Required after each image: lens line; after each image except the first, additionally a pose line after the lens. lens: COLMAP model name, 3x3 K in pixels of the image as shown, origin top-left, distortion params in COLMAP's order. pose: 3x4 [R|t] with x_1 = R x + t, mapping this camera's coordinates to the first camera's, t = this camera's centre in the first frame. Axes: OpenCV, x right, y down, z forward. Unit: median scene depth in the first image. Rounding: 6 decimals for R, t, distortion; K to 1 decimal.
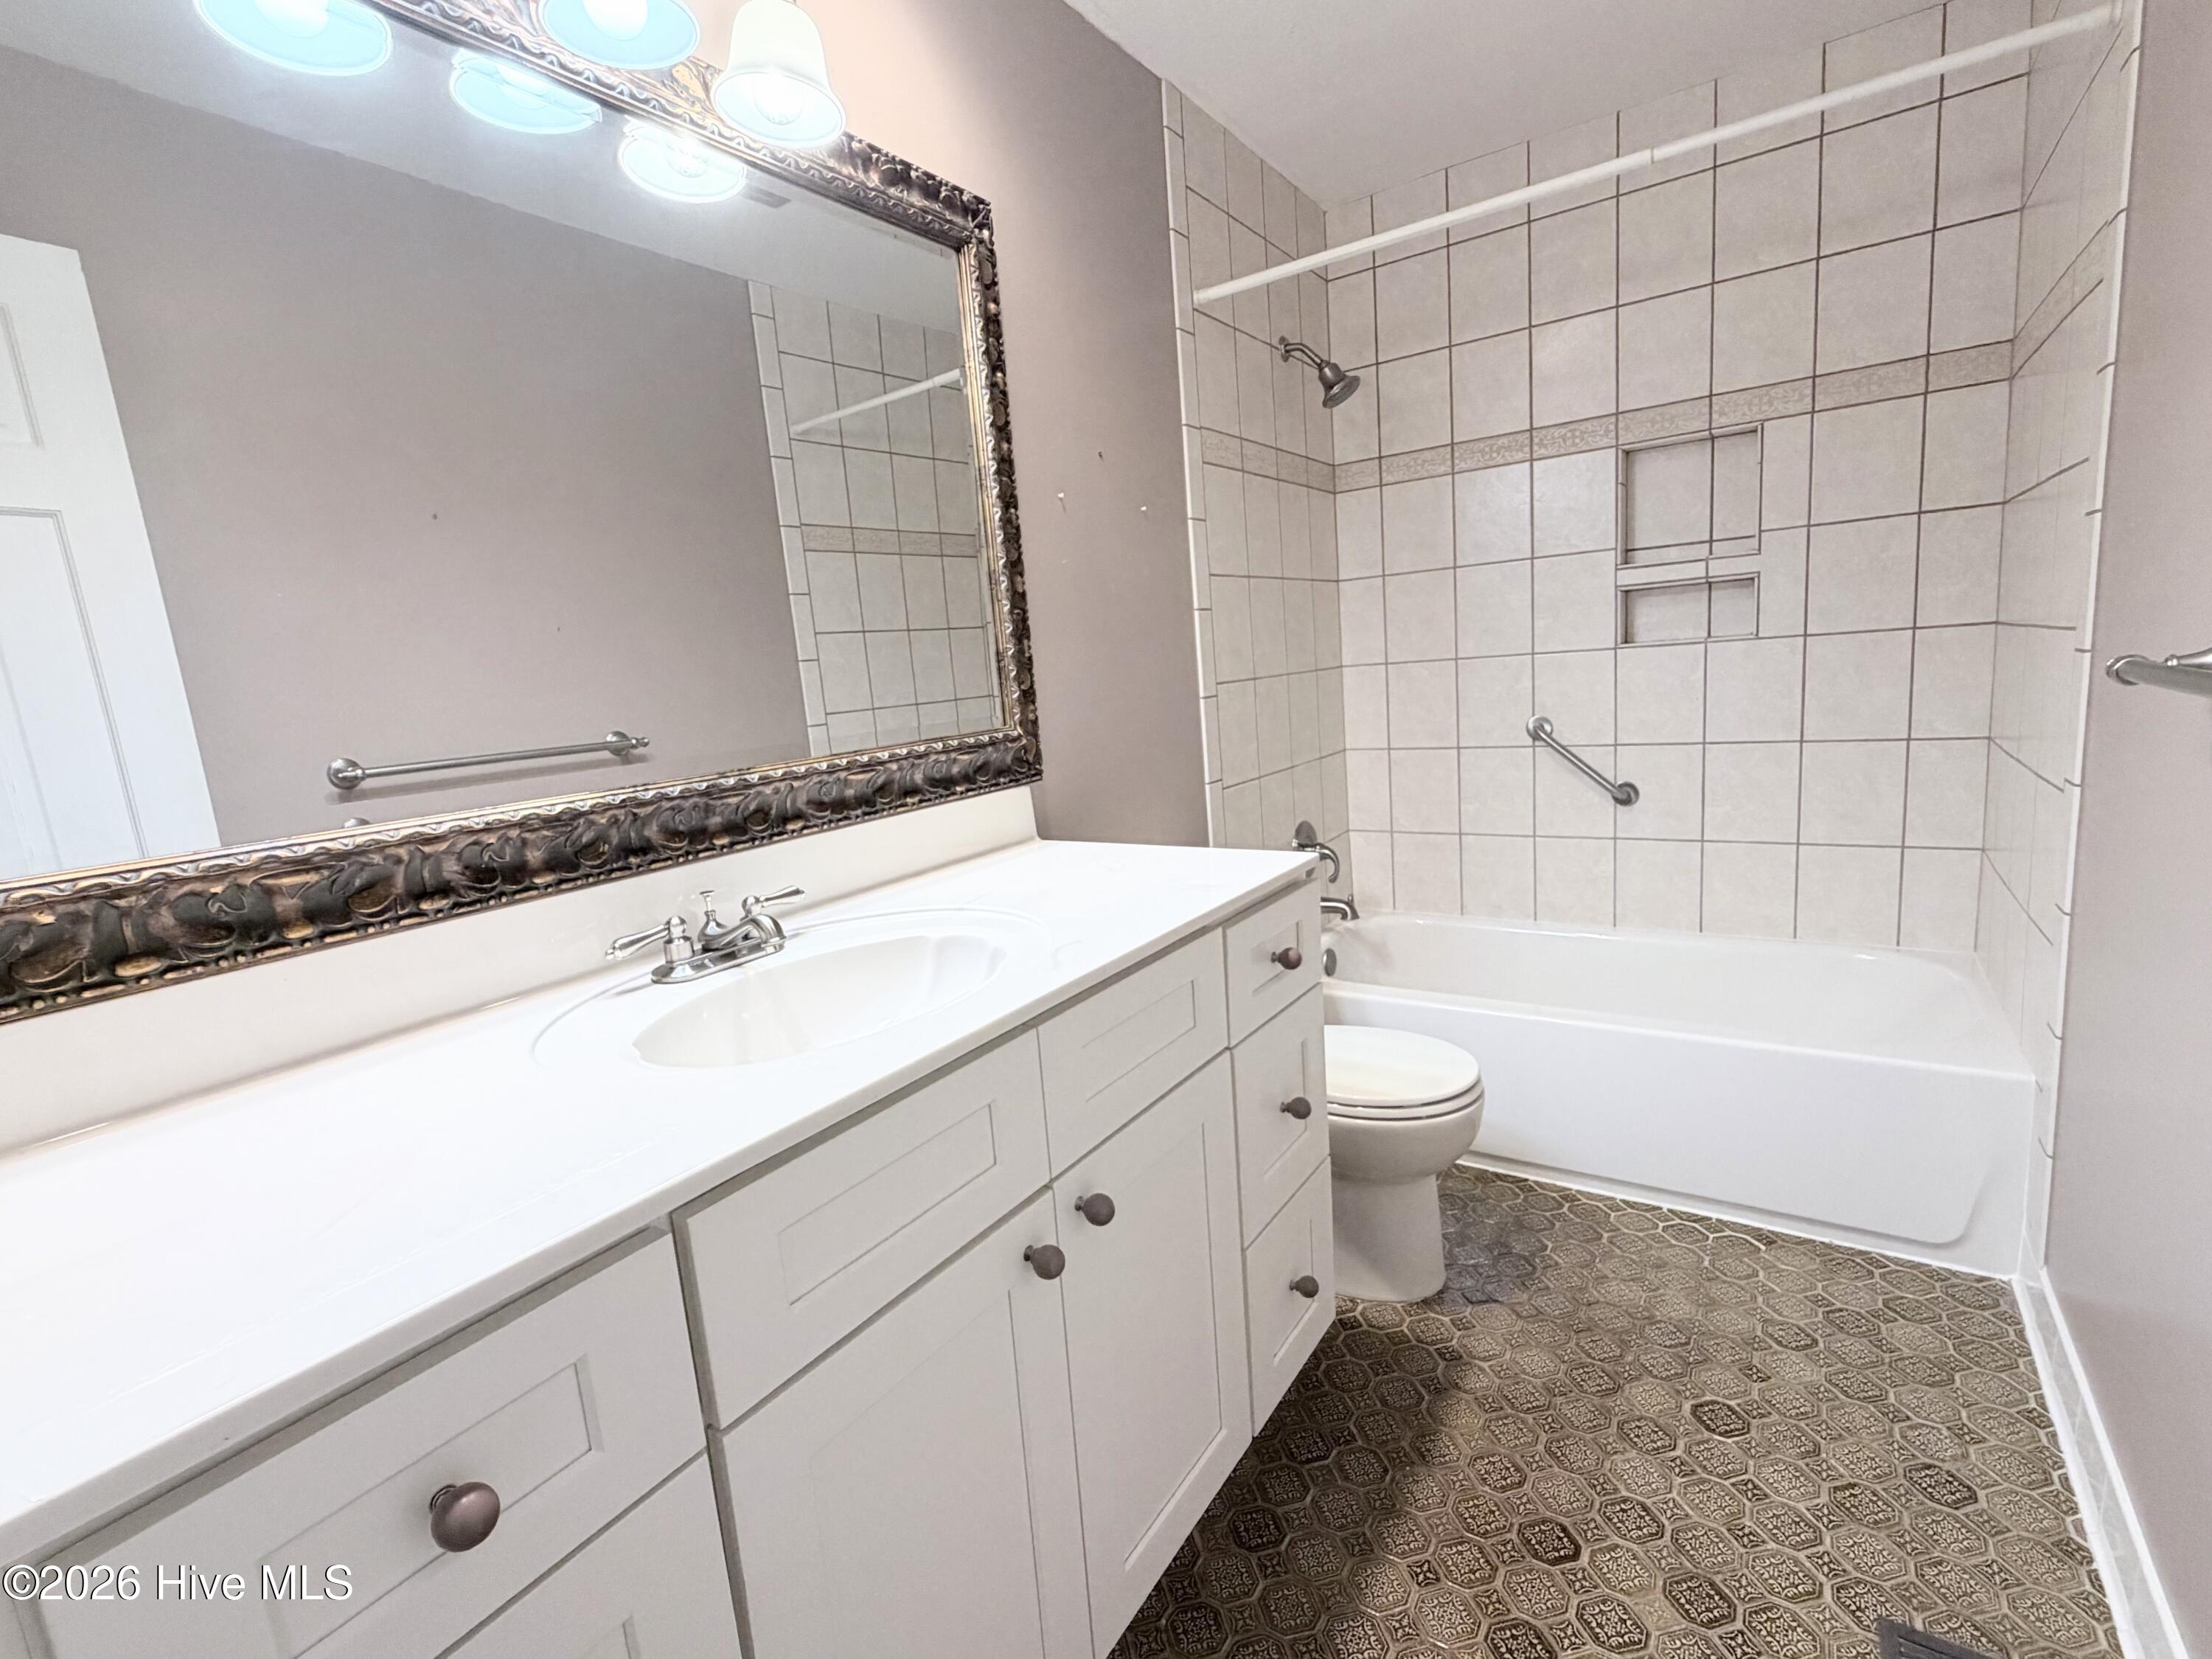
lens RADIAL K [[1017.1, 0, 1103.7], [0, 1017.1, 831.9], [0, 0, 1]] dist [-0.000131, -0.000738]
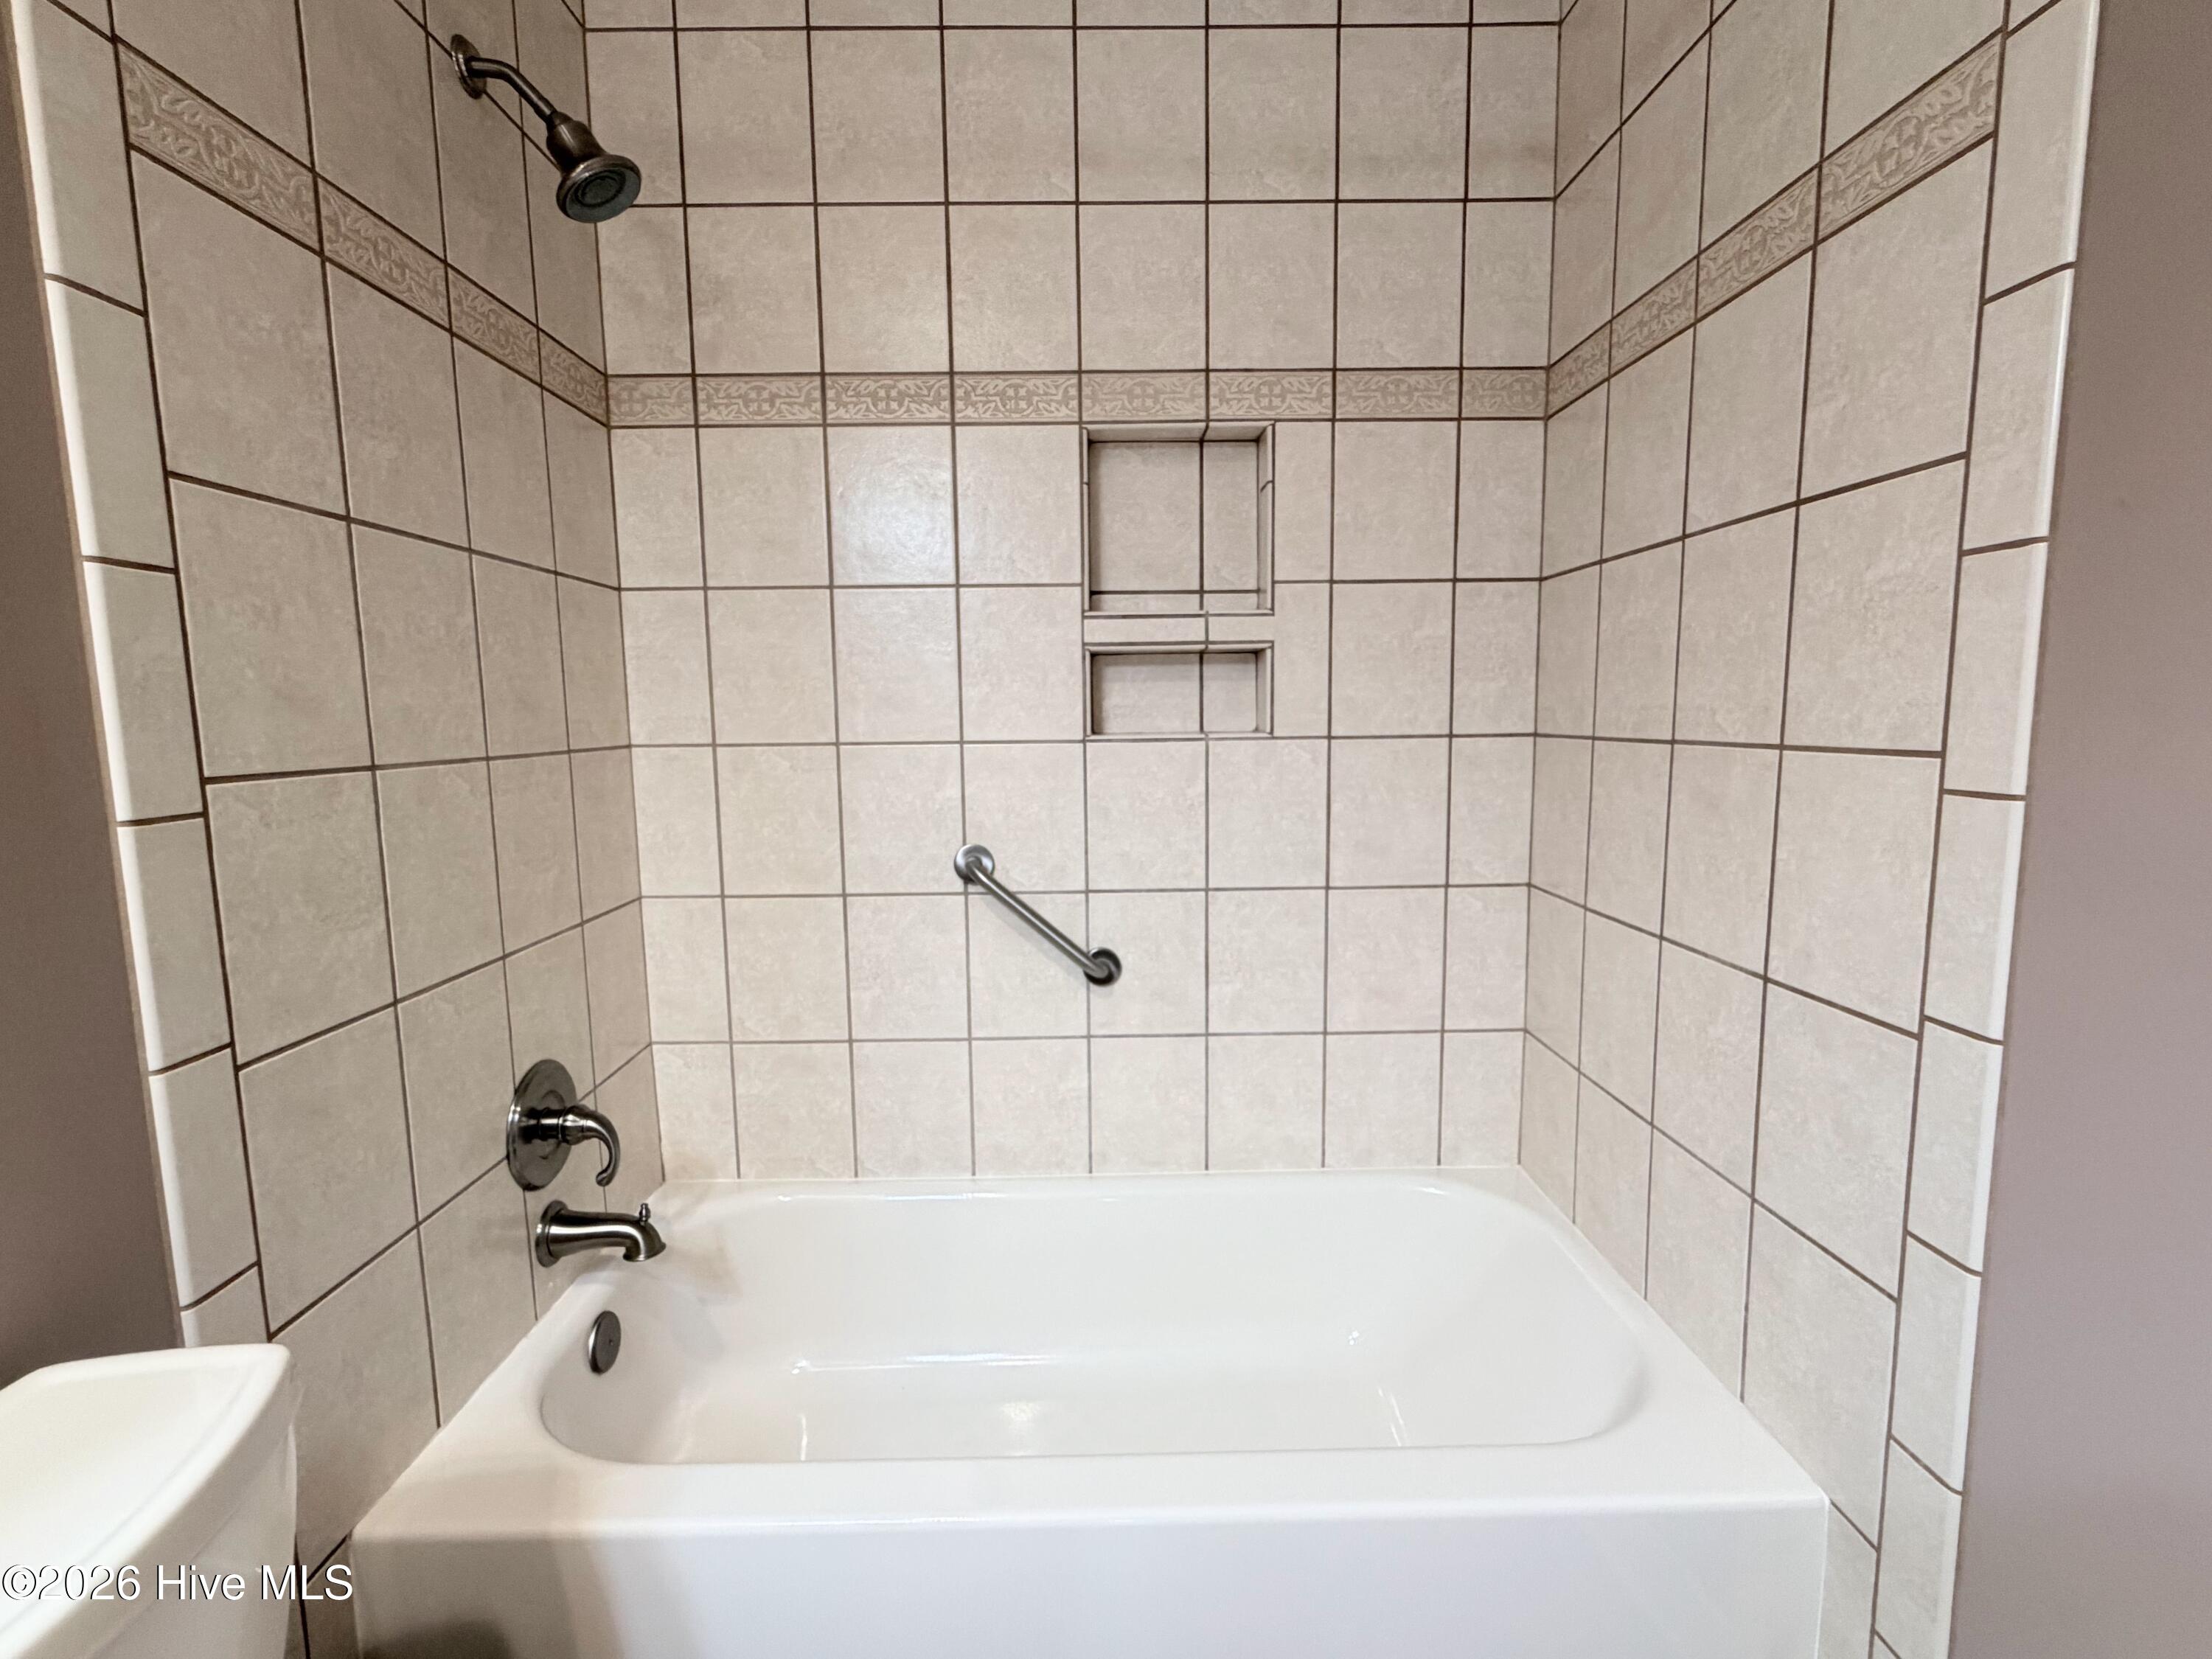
lens RADIAL K [[1017.1, 0, 1106.8], [0, 1017.1, 831.4], [0, 0, 1]] dist [-0.000131, -0.000738]
pose [[0.817983, 0.001554, 0.575240, 0.151849], [0.042092, 0.997154, -0.062549, -0.084726], [-0.573700, 0.075378, 0.815590, 0.483711]]
